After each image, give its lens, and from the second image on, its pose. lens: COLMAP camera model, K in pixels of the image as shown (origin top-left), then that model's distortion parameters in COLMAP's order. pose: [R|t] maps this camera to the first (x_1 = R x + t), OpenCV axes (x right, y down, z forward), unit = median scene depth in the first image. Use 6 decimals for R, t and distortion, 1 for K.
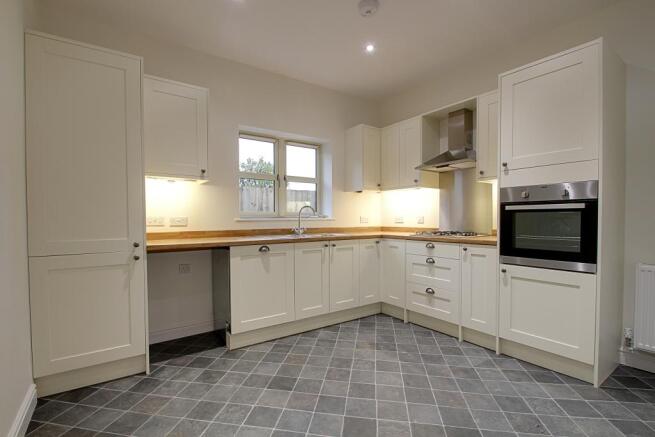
lens RADIAL K [[305.8, 0, 322.7], [0, 305.8, 225.5], [0, 0, 1]] dist [0.016876, -0.020620]
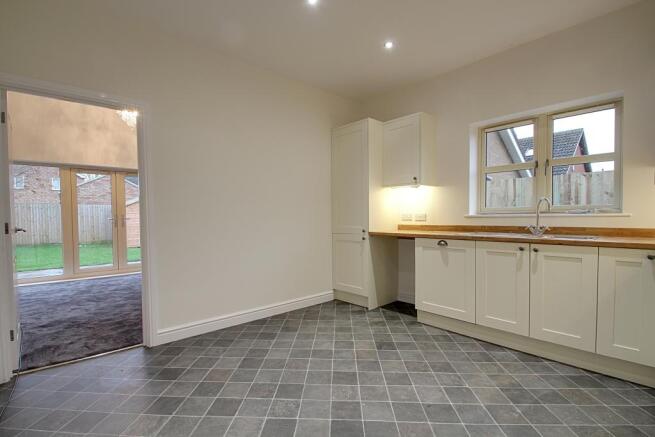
lens RADIAL K [[305.8, 0, 322.7], [0, 305.8, 225.5], [0, 0, 1]] dist [0.016876, -0.020620]
pose [[0.109967, 0.033500, -0.993371, 0.785870], [-0.013413, 0.999391, 0.032218, -0.013894], [0.993845, 0.009781, 0.110349, 0.432962]]
